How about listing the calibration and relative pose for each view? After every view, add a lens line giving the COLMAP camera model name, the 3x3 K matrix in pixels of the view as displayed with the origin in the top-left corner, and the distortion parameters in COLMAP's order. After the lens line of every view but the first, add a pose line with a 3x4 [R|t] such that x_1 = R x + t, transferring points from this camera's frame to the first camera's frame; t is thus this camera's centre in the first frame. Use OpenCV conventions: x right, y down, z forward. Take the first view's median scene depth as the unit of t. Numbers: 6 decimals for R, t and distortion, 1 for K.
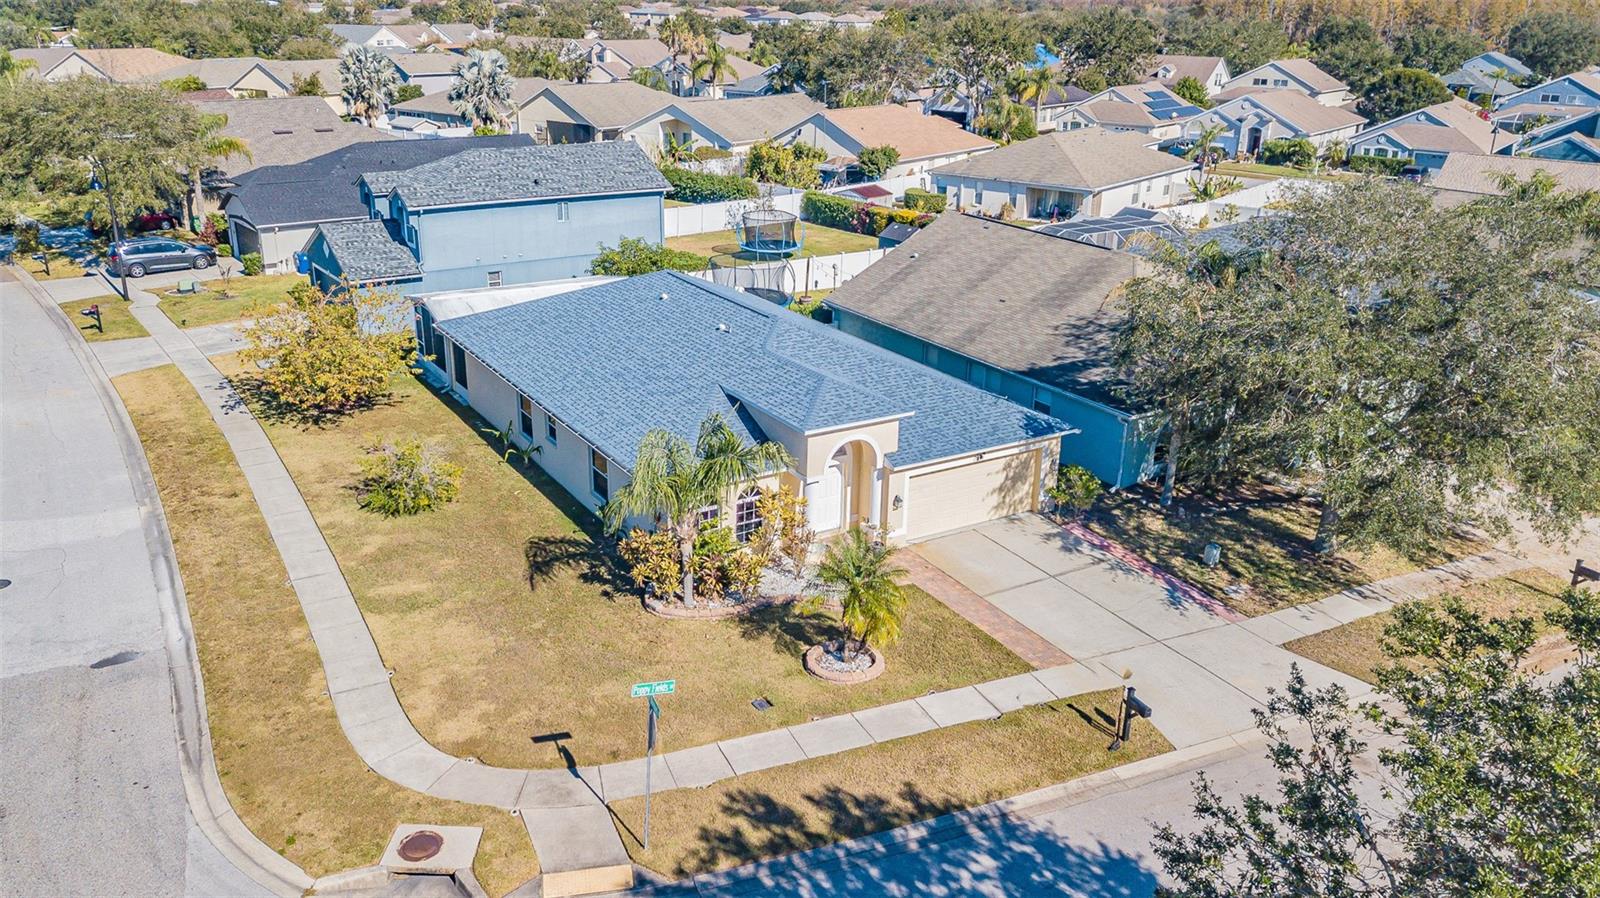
lens RADIAL K [[1226.7, 0, 800.0], [0, 1226.7, 449.0], [0, 0, 1]] dist [0.049504, -0.120762]
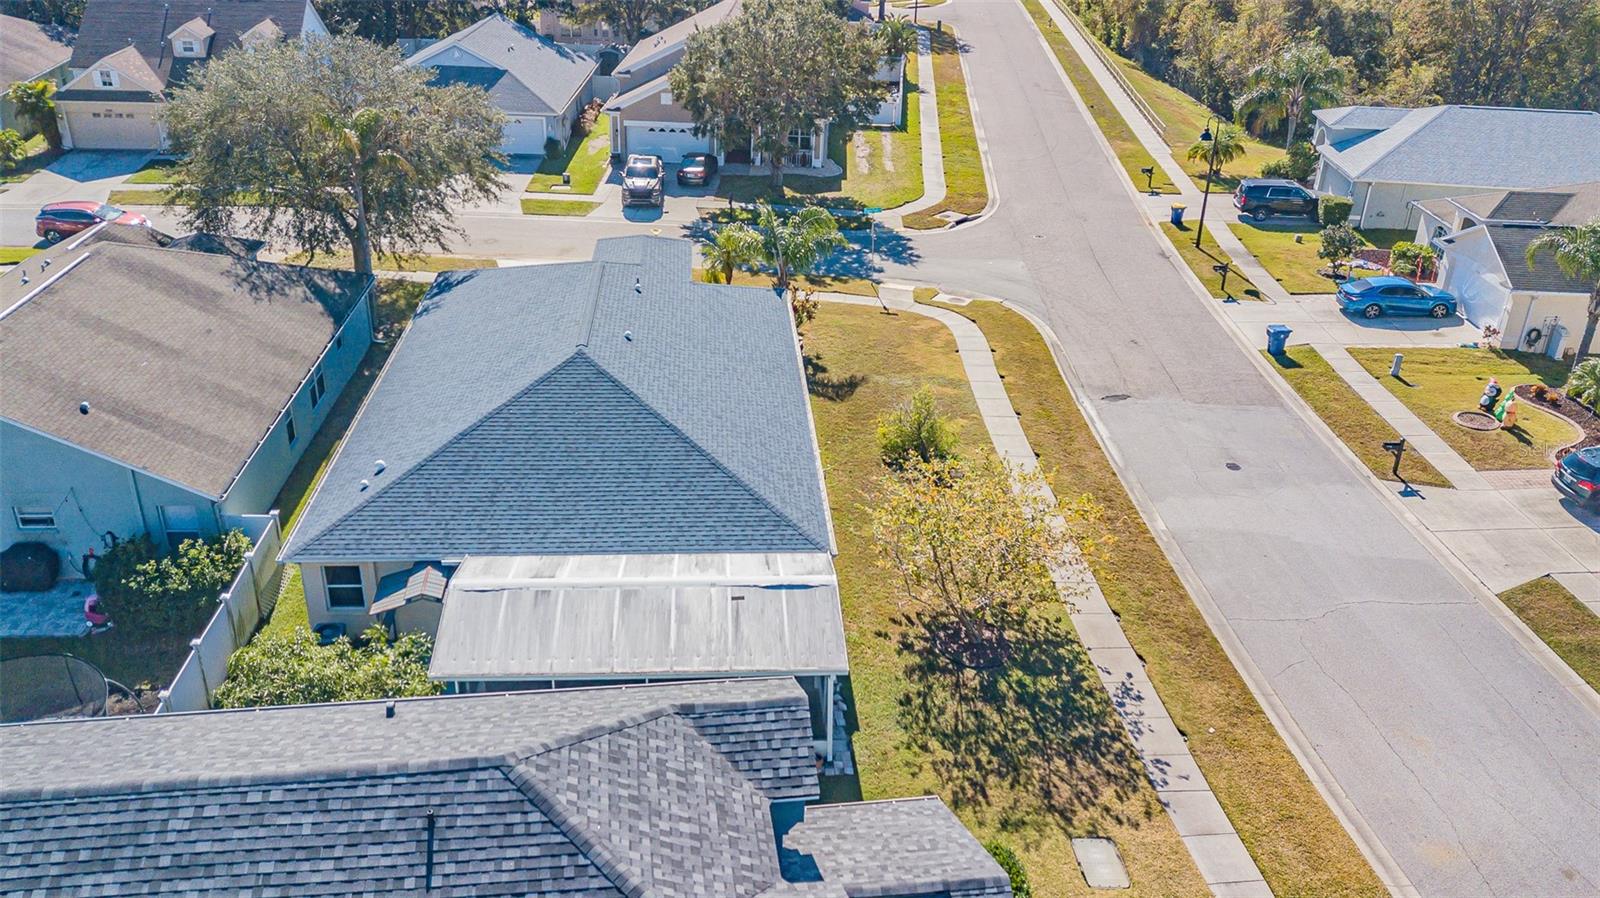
lens RADIAL K [[1265.3, 0, 800.0], [0, 1265.3, 449.0], [0, 0, 1]] dist [0.095207, -0.129624]
pose [[-0.883796, -0.261394, 0.388043, -0.670782], [0.104650, 0.697924, 0.708485, -0.792026], [-0.456018, 0.666765, -0.589467, 1.742369]]
